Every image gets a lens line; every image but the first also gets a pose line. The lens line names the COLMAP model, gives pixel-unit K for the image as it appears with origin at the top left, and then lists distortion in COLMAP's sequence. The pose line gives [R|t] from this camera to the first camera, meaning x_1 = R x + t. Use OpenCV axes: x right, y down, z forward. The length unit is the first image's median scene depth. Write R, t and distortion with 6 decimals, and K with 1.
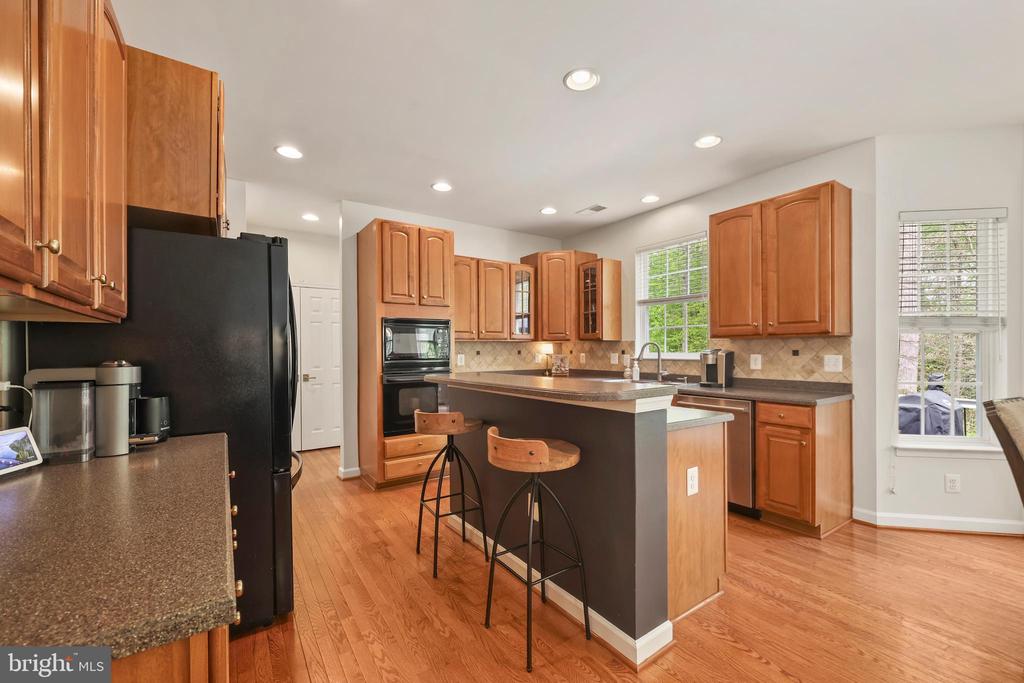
lens RADIAL K [[422.8, 0, 520.0], [0, 422.8, 351.5], [0, 0, 1]] dist [0.000671, 0.000678]
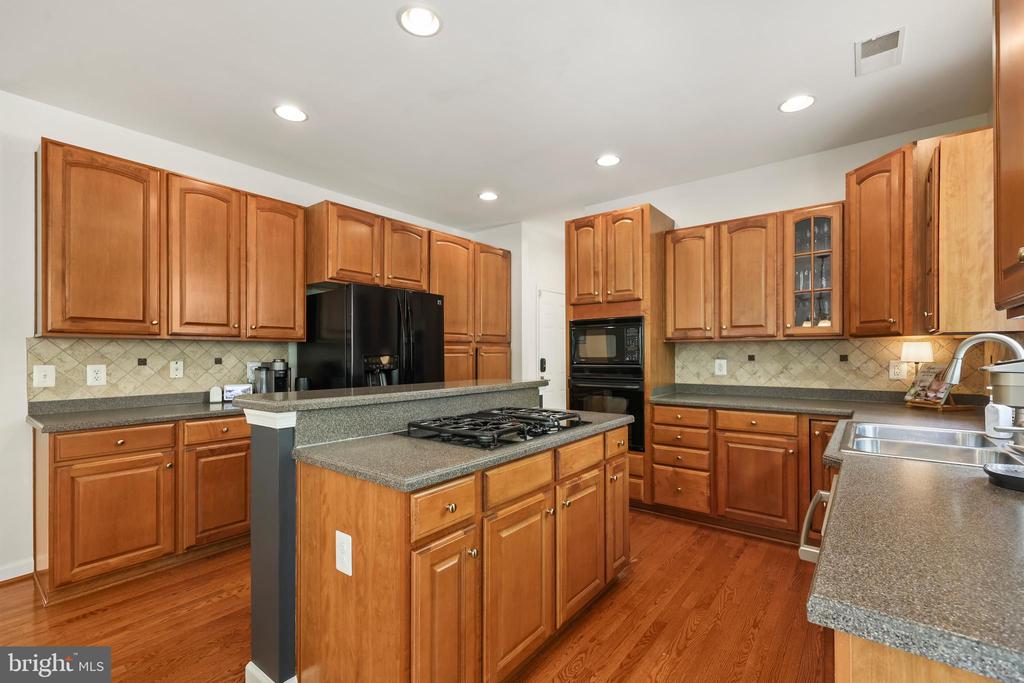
lens RADIAL K [[453.1, 0, 521.1], [0, 453.1, 349.8], [0, 0, 1]] dist [0.025289, 0.000179]
pose [[0.305909, -0.002980, -0.952056, 0.640613], [-0.003316, 0.999986, -0.004195, -0.007306], [0.952055, 0.004440, 0.305895, 0.568784]]
